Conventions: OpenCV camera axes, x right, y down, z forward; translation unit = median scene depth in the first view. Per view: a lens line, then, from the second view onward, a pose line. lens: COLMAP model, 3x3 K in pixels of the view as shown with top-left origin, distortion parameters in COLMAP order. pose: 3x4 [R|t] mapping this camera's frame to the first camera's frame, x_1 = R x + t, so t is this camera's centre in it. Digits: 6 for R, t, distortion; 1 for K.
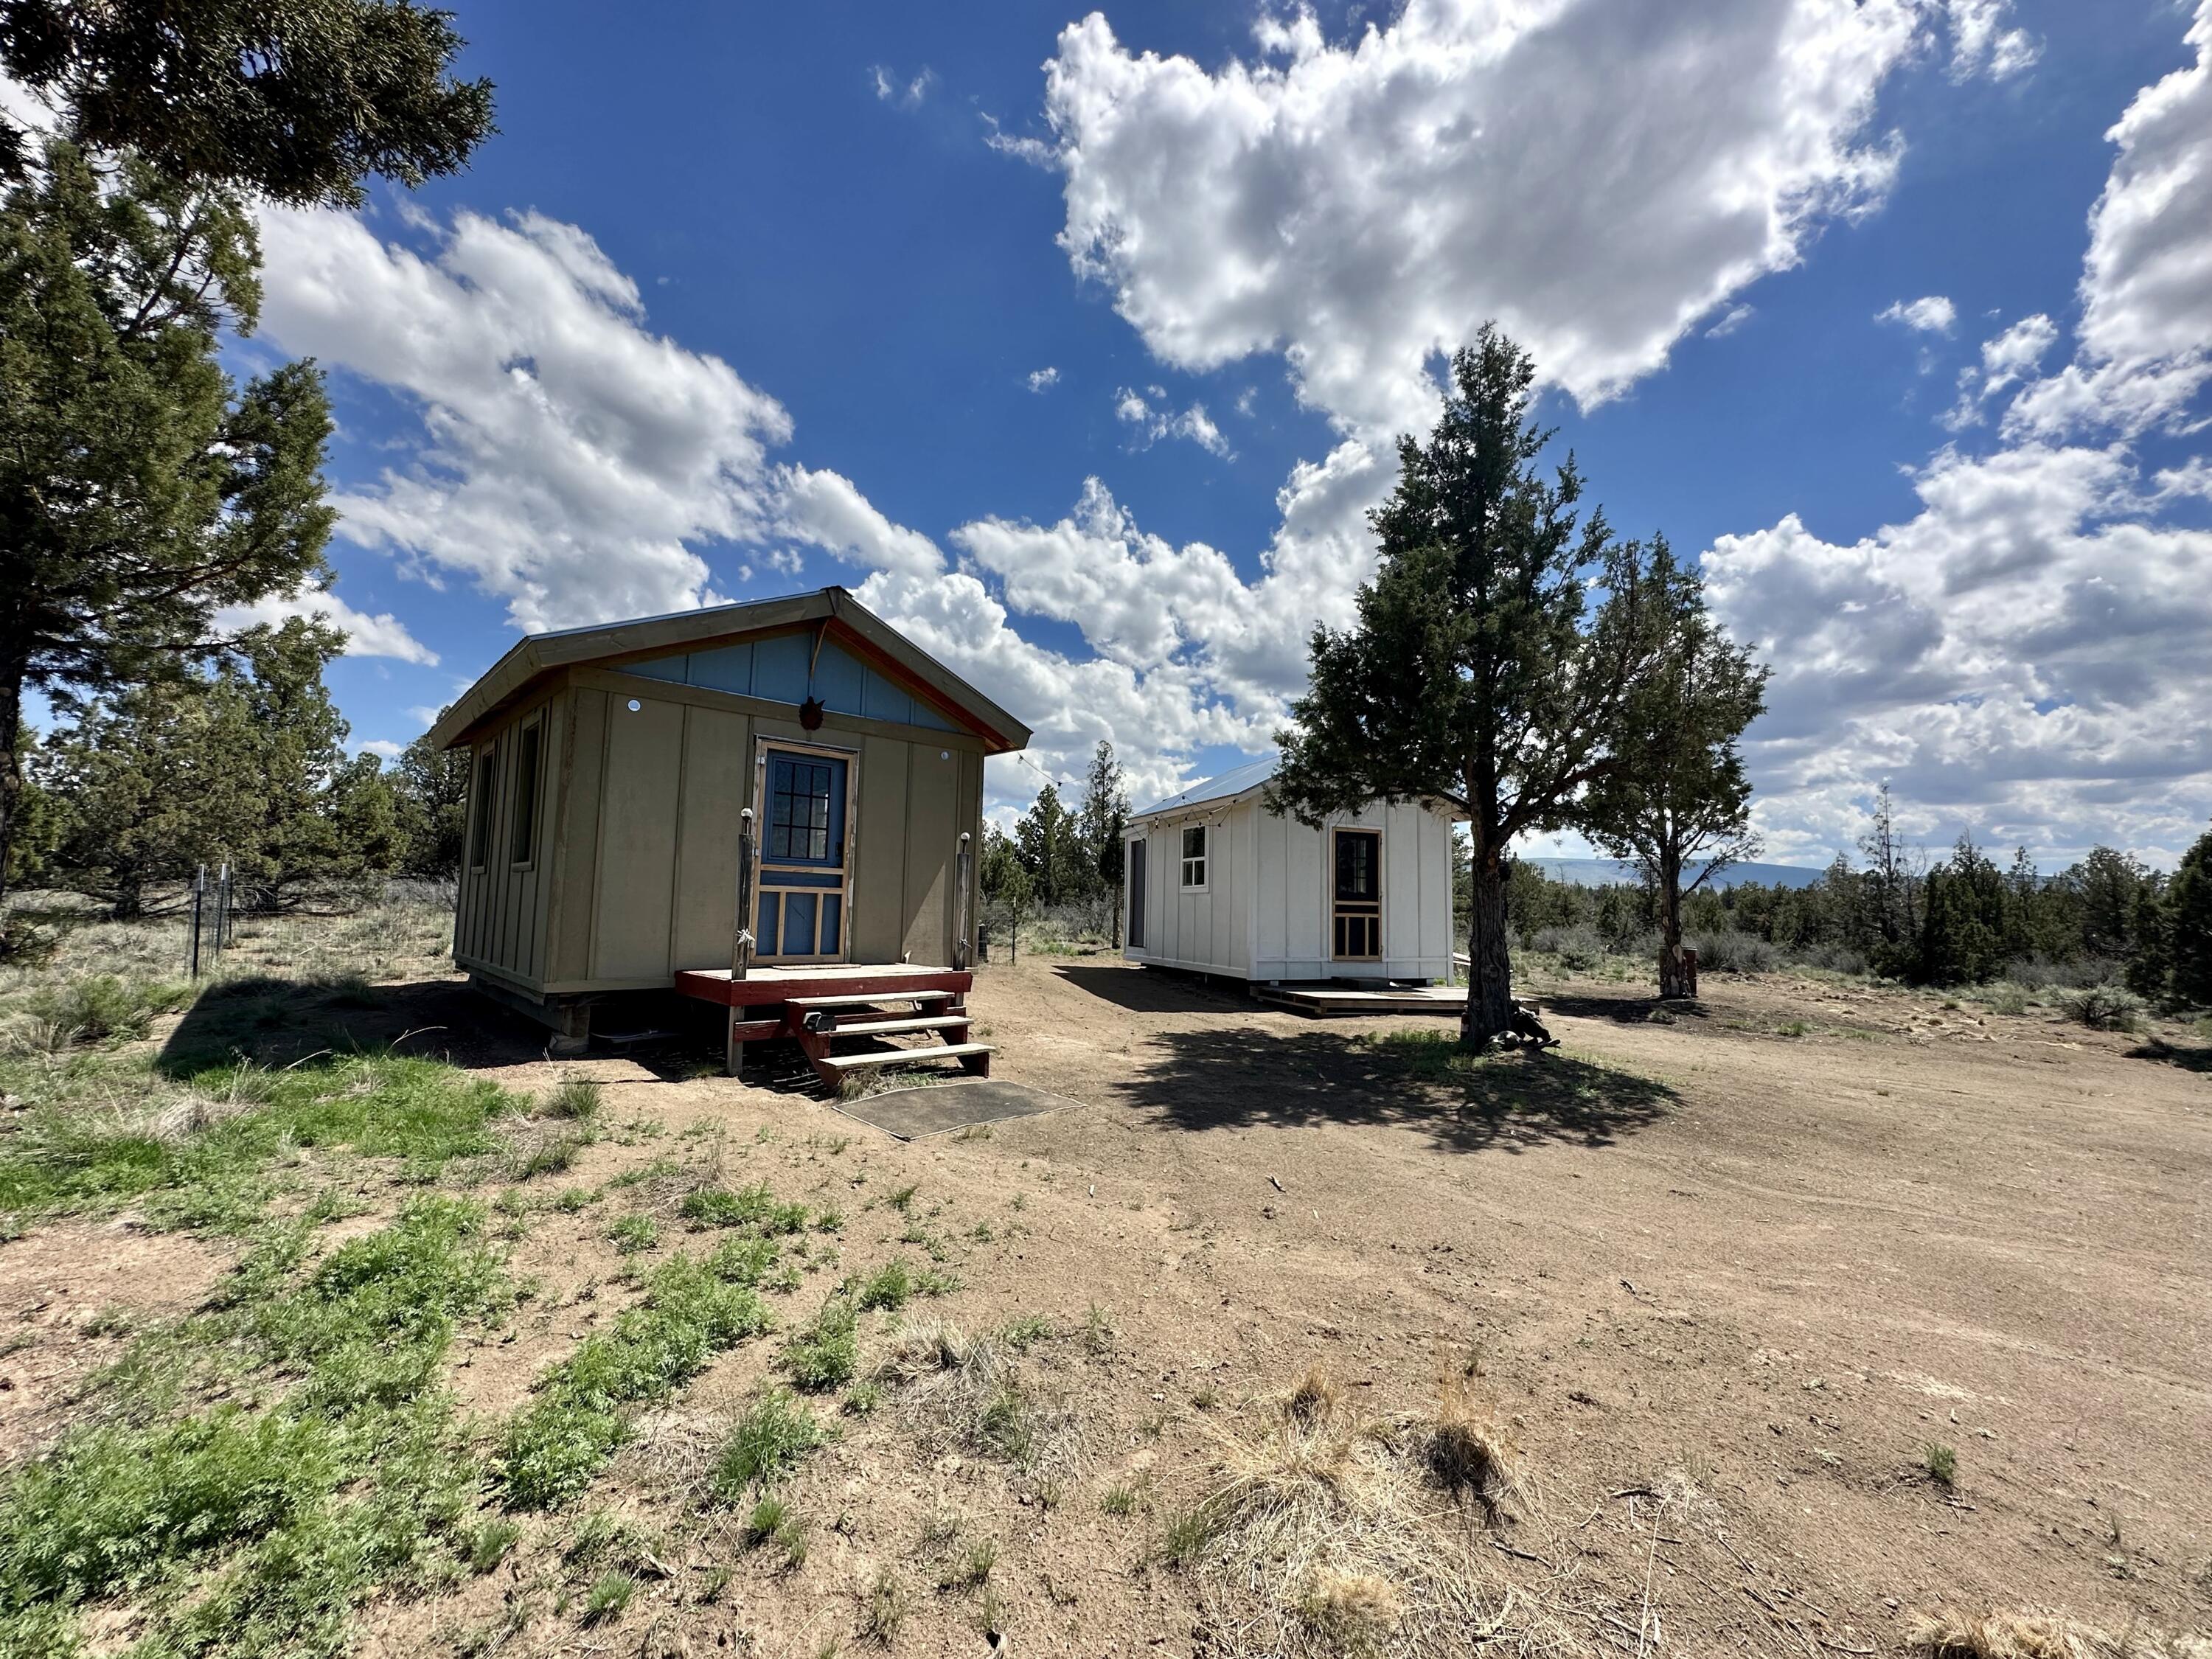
lens RADIAL K [[891.0, 0, 1106.0], [0, 891.0, 829.5], [0, 0, 1]] dist [-0.002174, -0.000282]
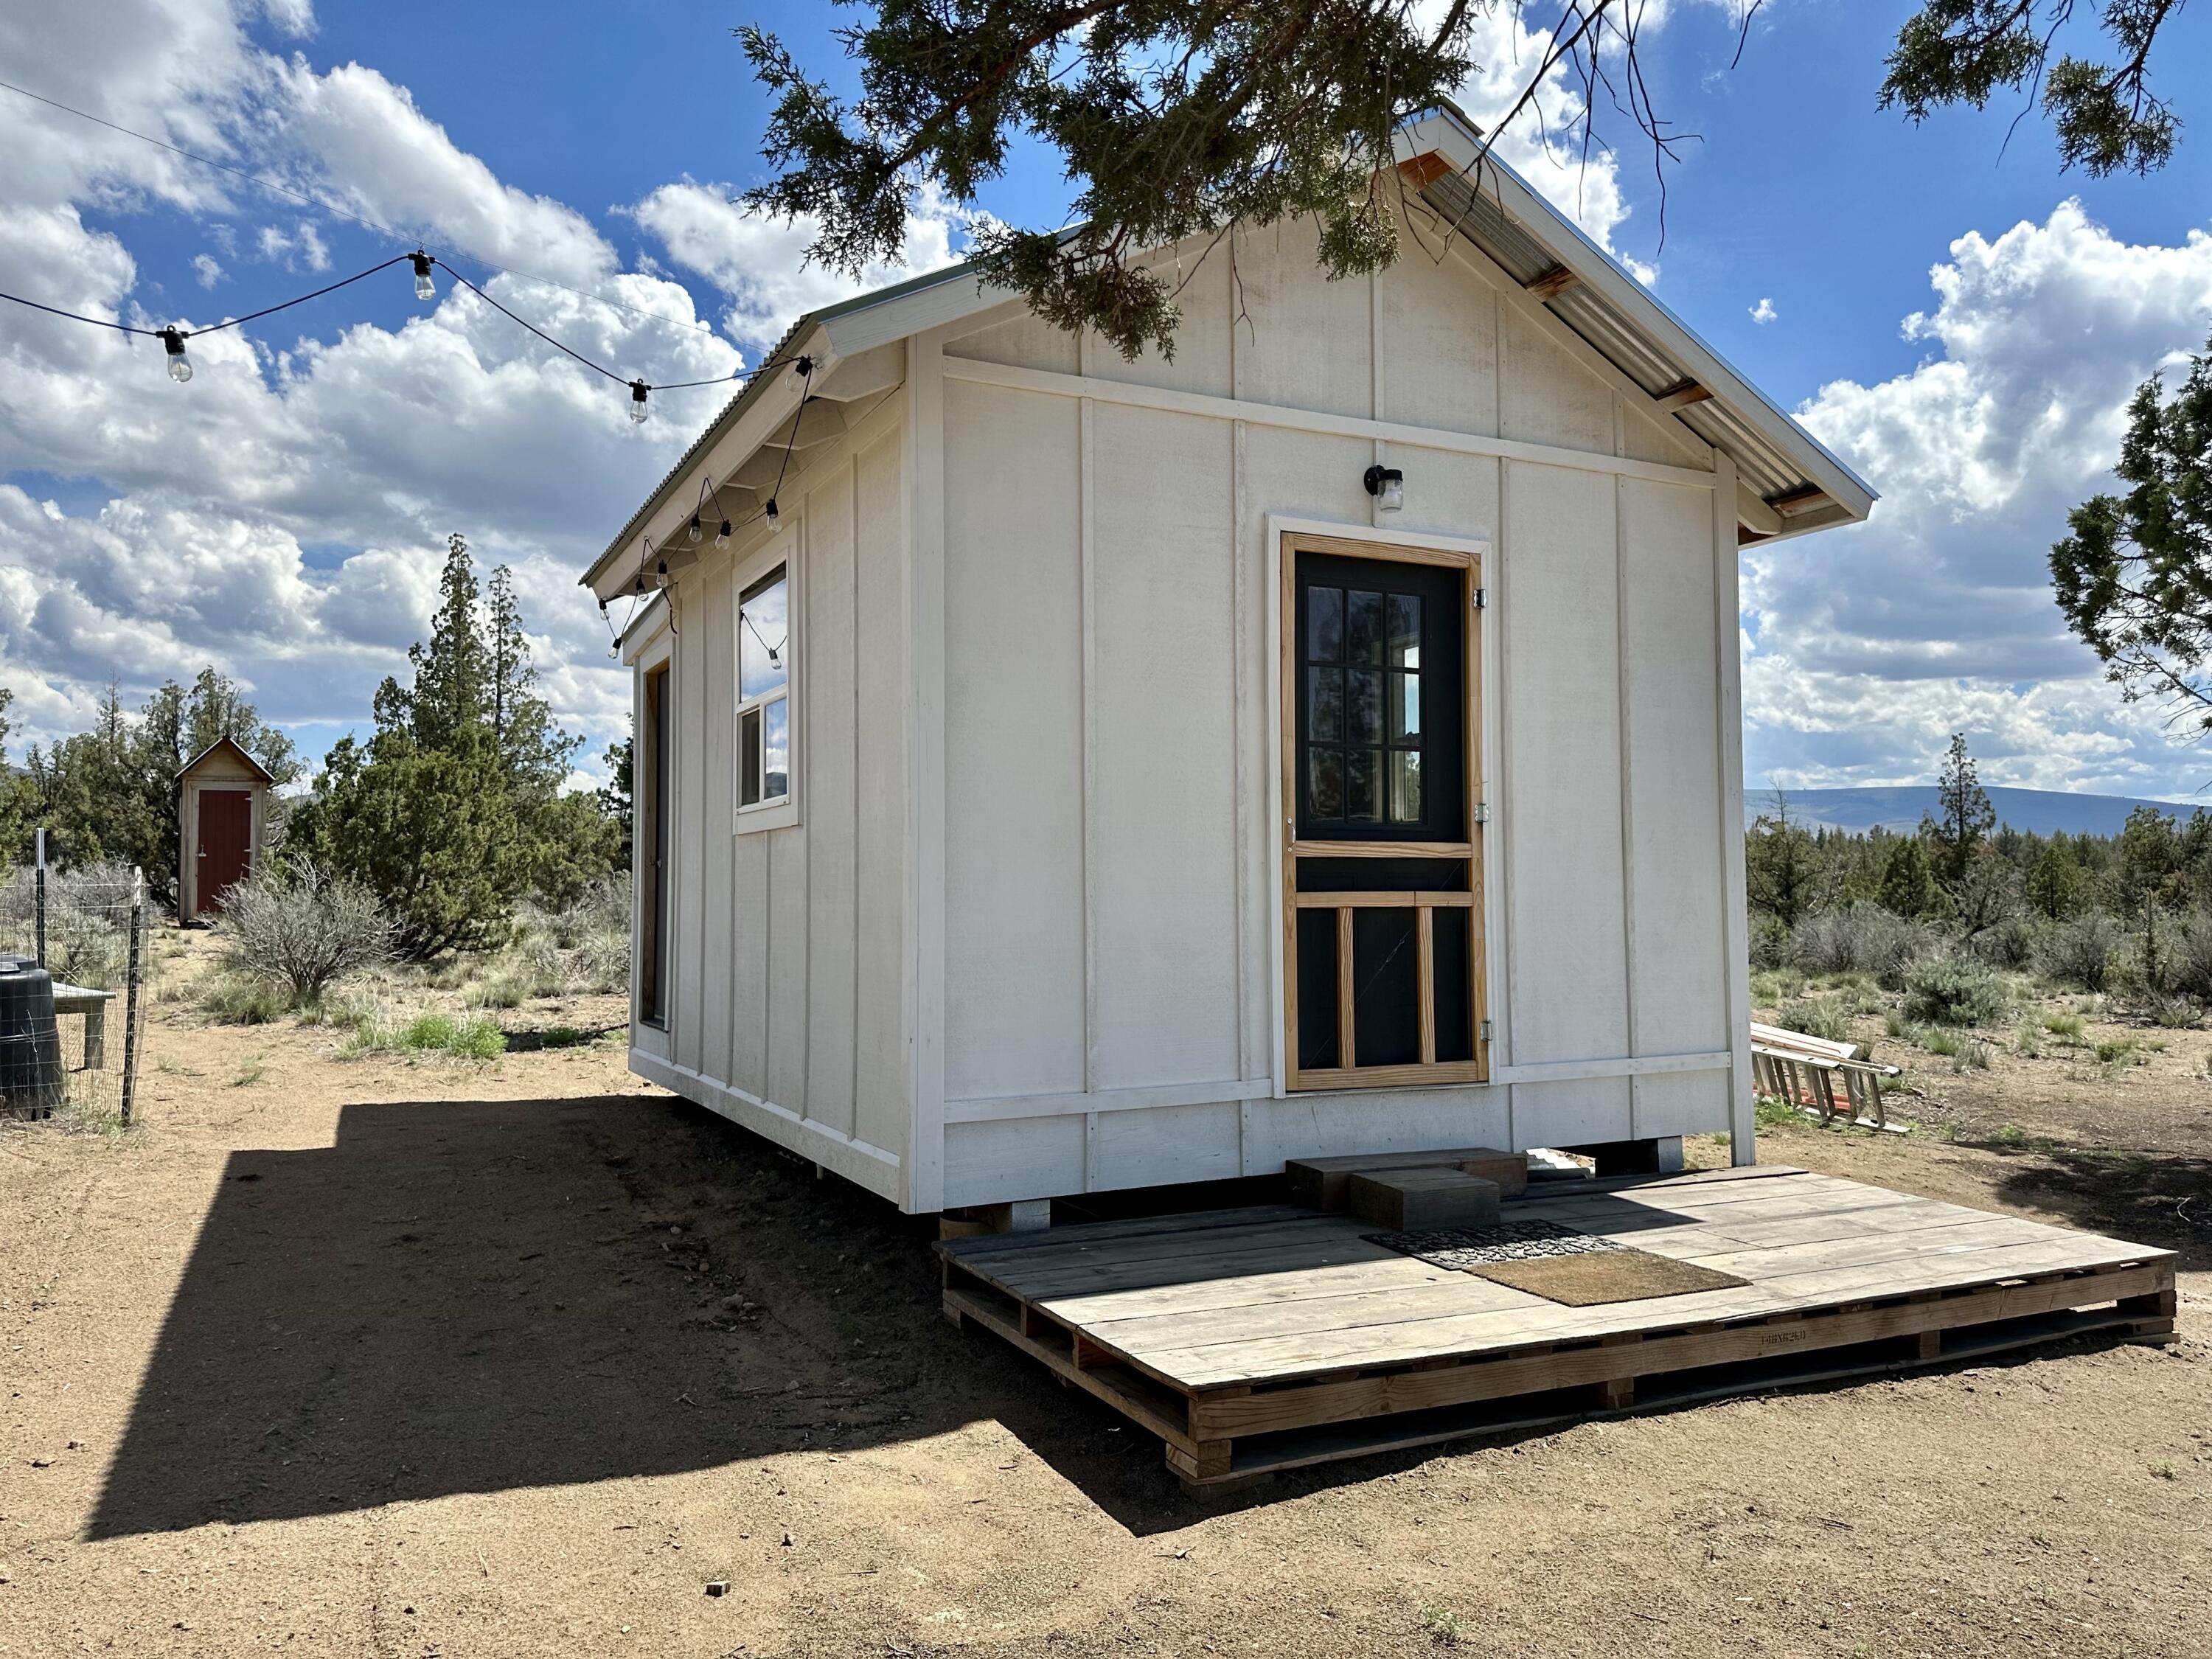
lens RADIAL K [[1533.1, 0, 1106.0], [0, 1533.1, 829.5], [0, 0, 1]] dist [0.096674, -0.165950]
pose [[0.994077, -0.026510, 0.105396, 0.164624], [0.021378, 0.998544, 0.049524, 0.055684], [-0.106555, -0.046977, 0.993196, 0.601108]]
